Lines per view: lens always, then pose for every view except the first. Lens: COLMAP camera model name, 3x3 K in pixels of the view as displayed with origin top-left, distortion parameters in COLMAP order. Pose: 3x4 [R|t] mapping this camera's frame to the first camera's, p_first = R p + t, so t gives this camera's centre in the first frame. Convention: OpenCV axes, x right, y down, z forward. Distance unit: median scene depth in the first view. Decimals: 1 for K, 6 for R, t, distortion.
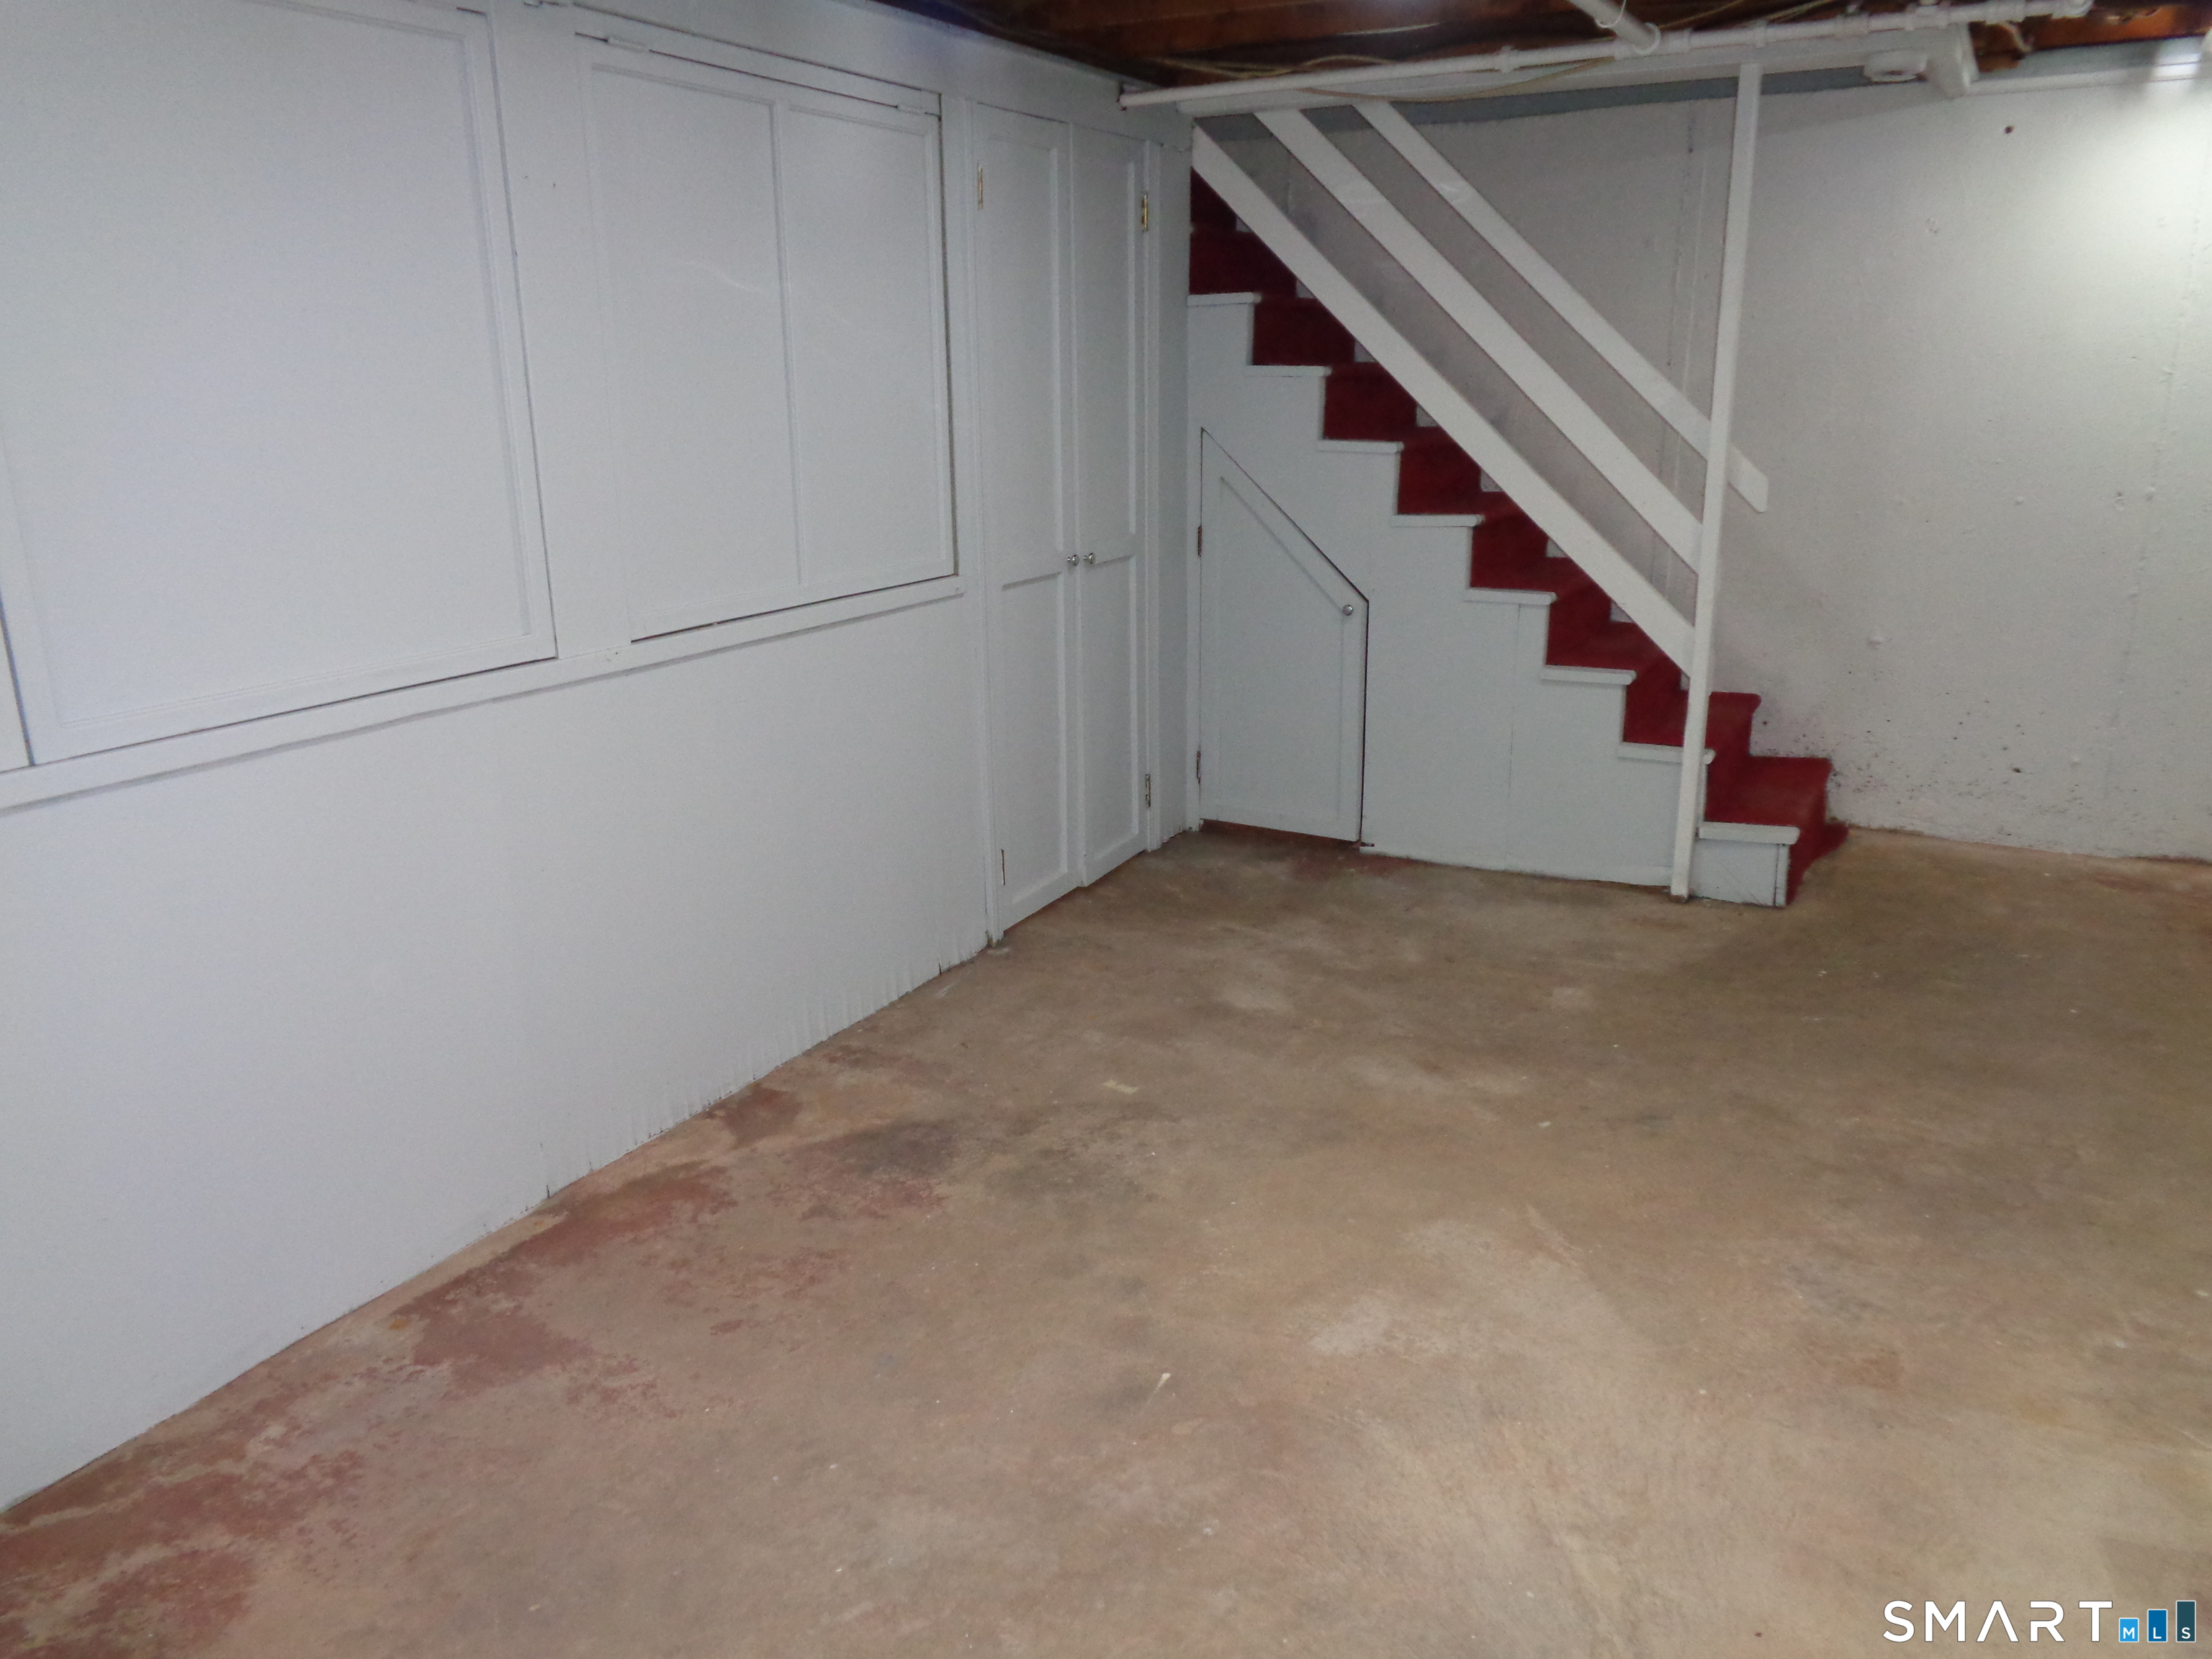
lens RADIAL K [[1664.1, 0, 1104.8], [0, 1664.1, 829.8], [0, 0, 1]] dist [0.008285, 0.010337]
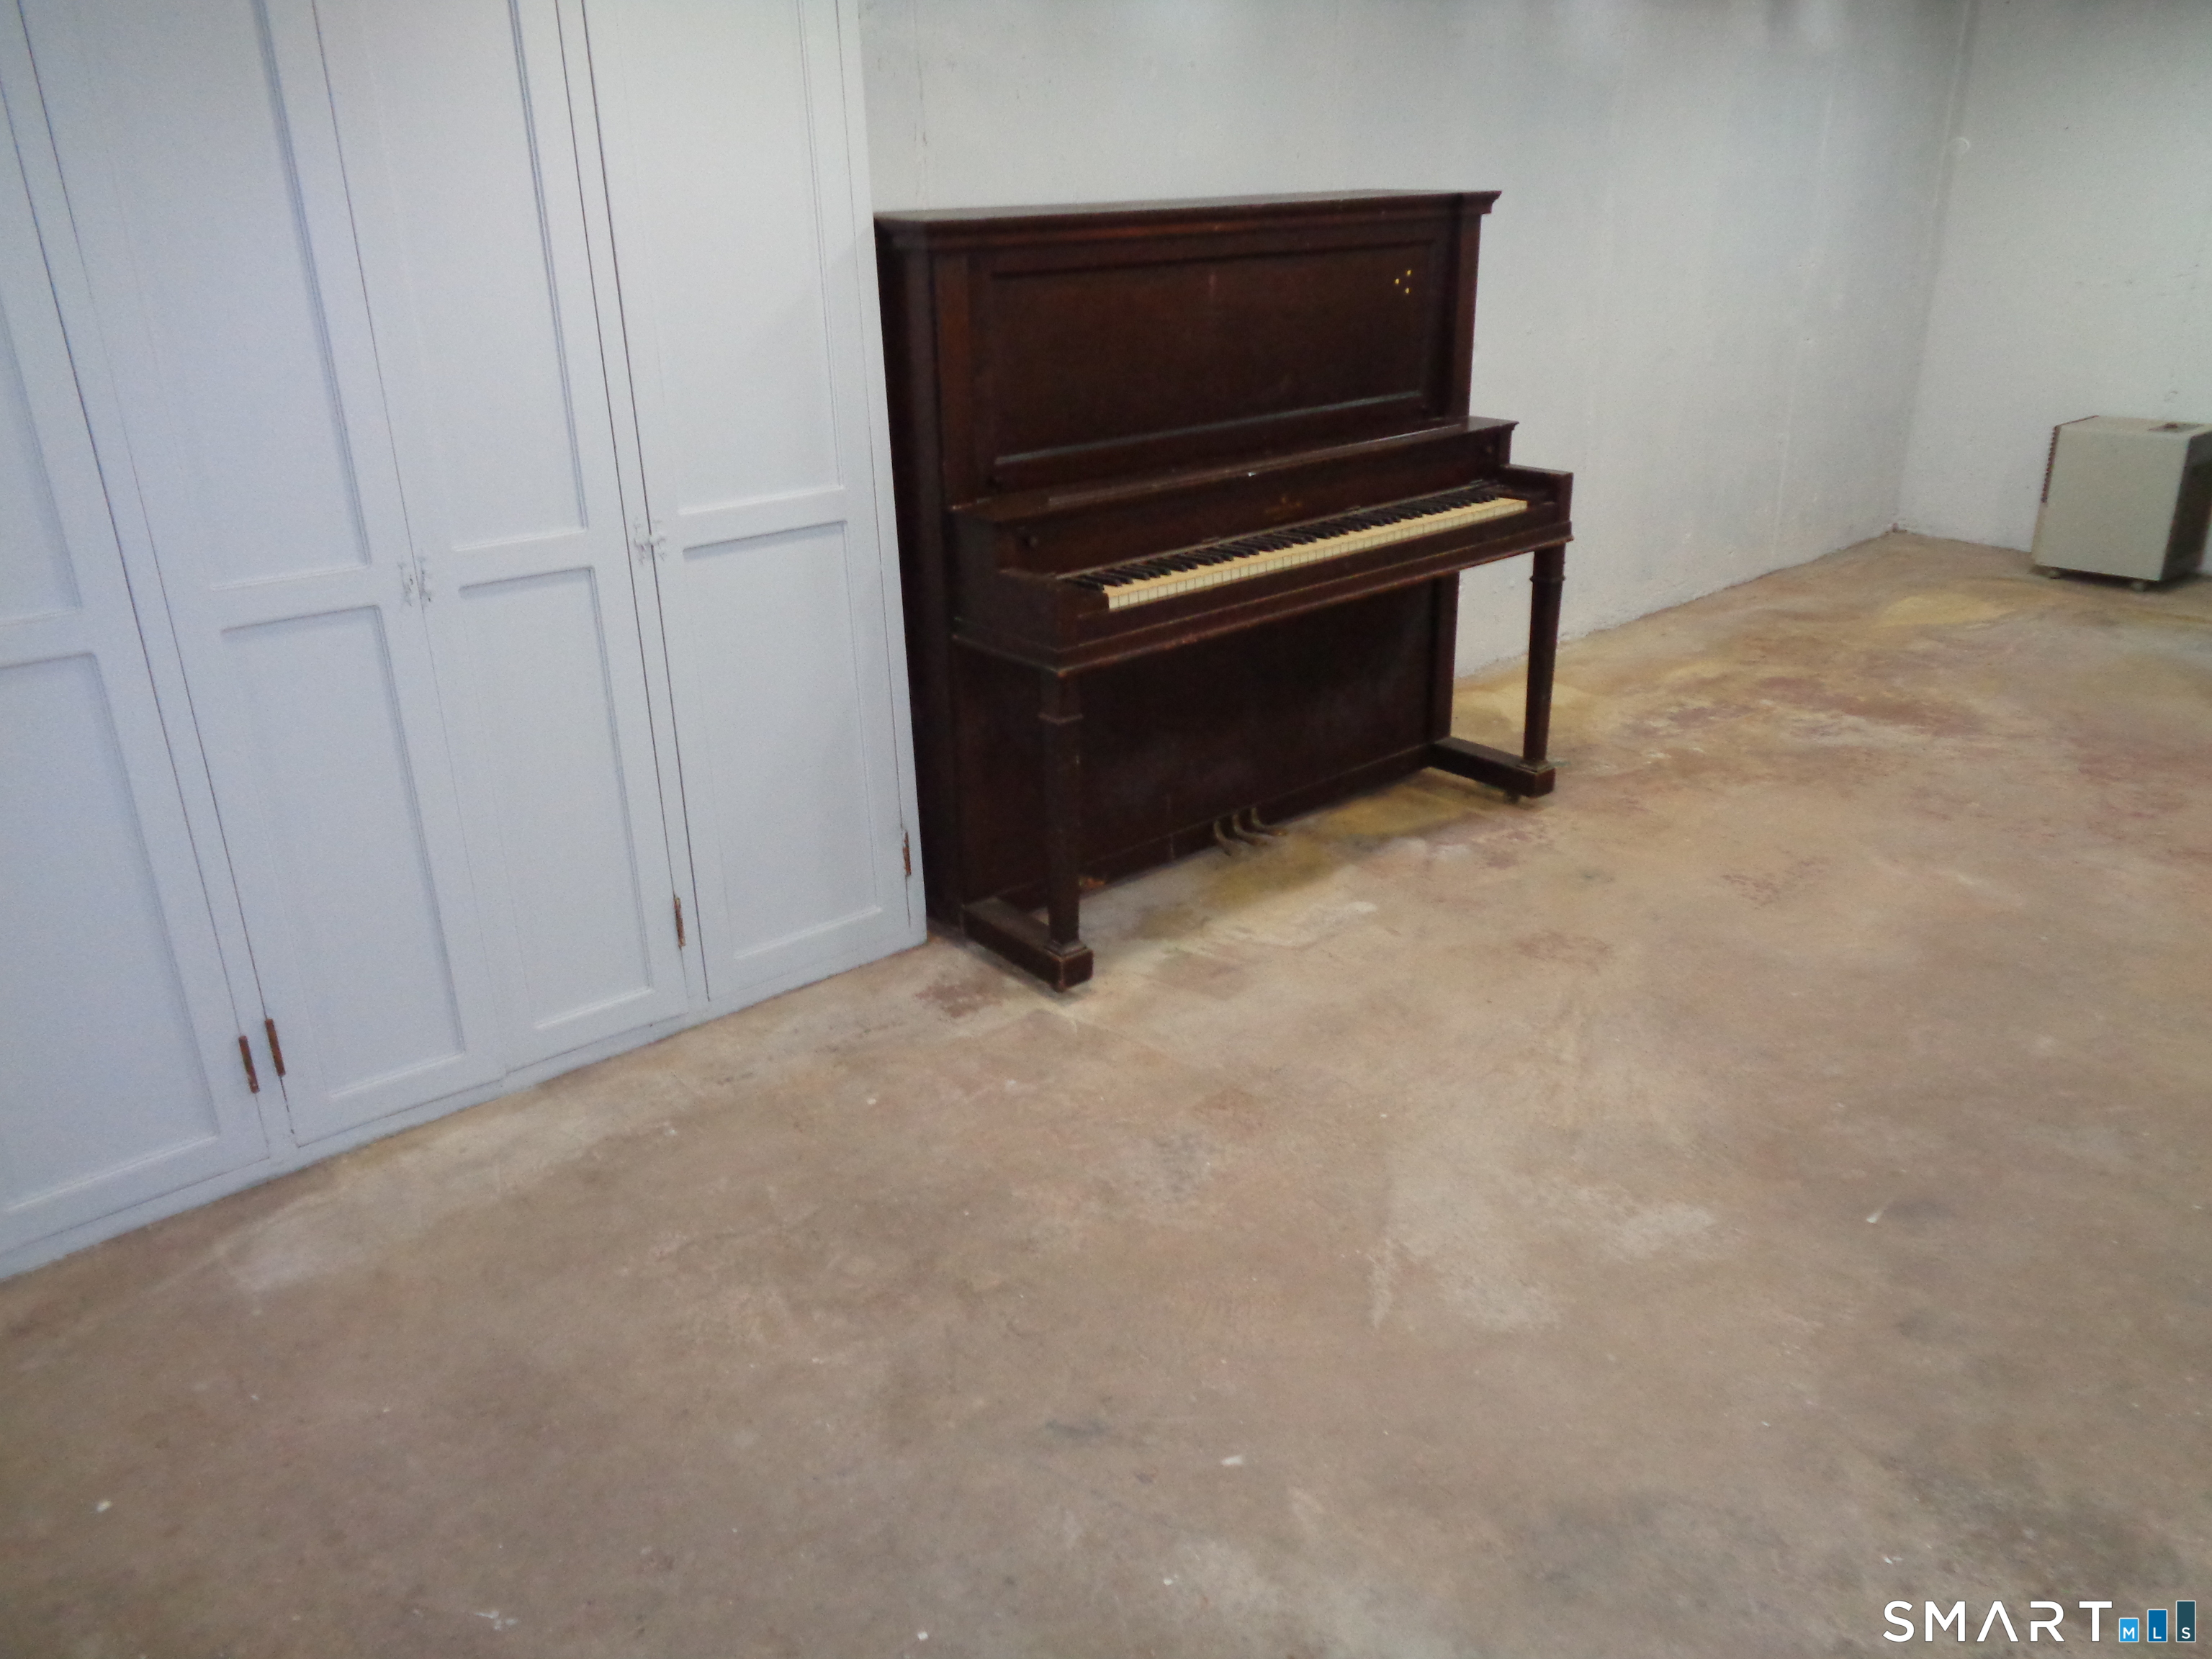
lens RADIAL K [[1664.1, 0, 1105.5], [0, 1664.1, 829.7], [0, 0, 1]] dist [0.008285, 0.010337]
pose [[-0.928339, -0.100699, 0.357835, 0.127461], [0.140536, 0.796097, 0.588624, -0.526292], [-0.344146, 0.596732, -0.724897, 1.703040]]
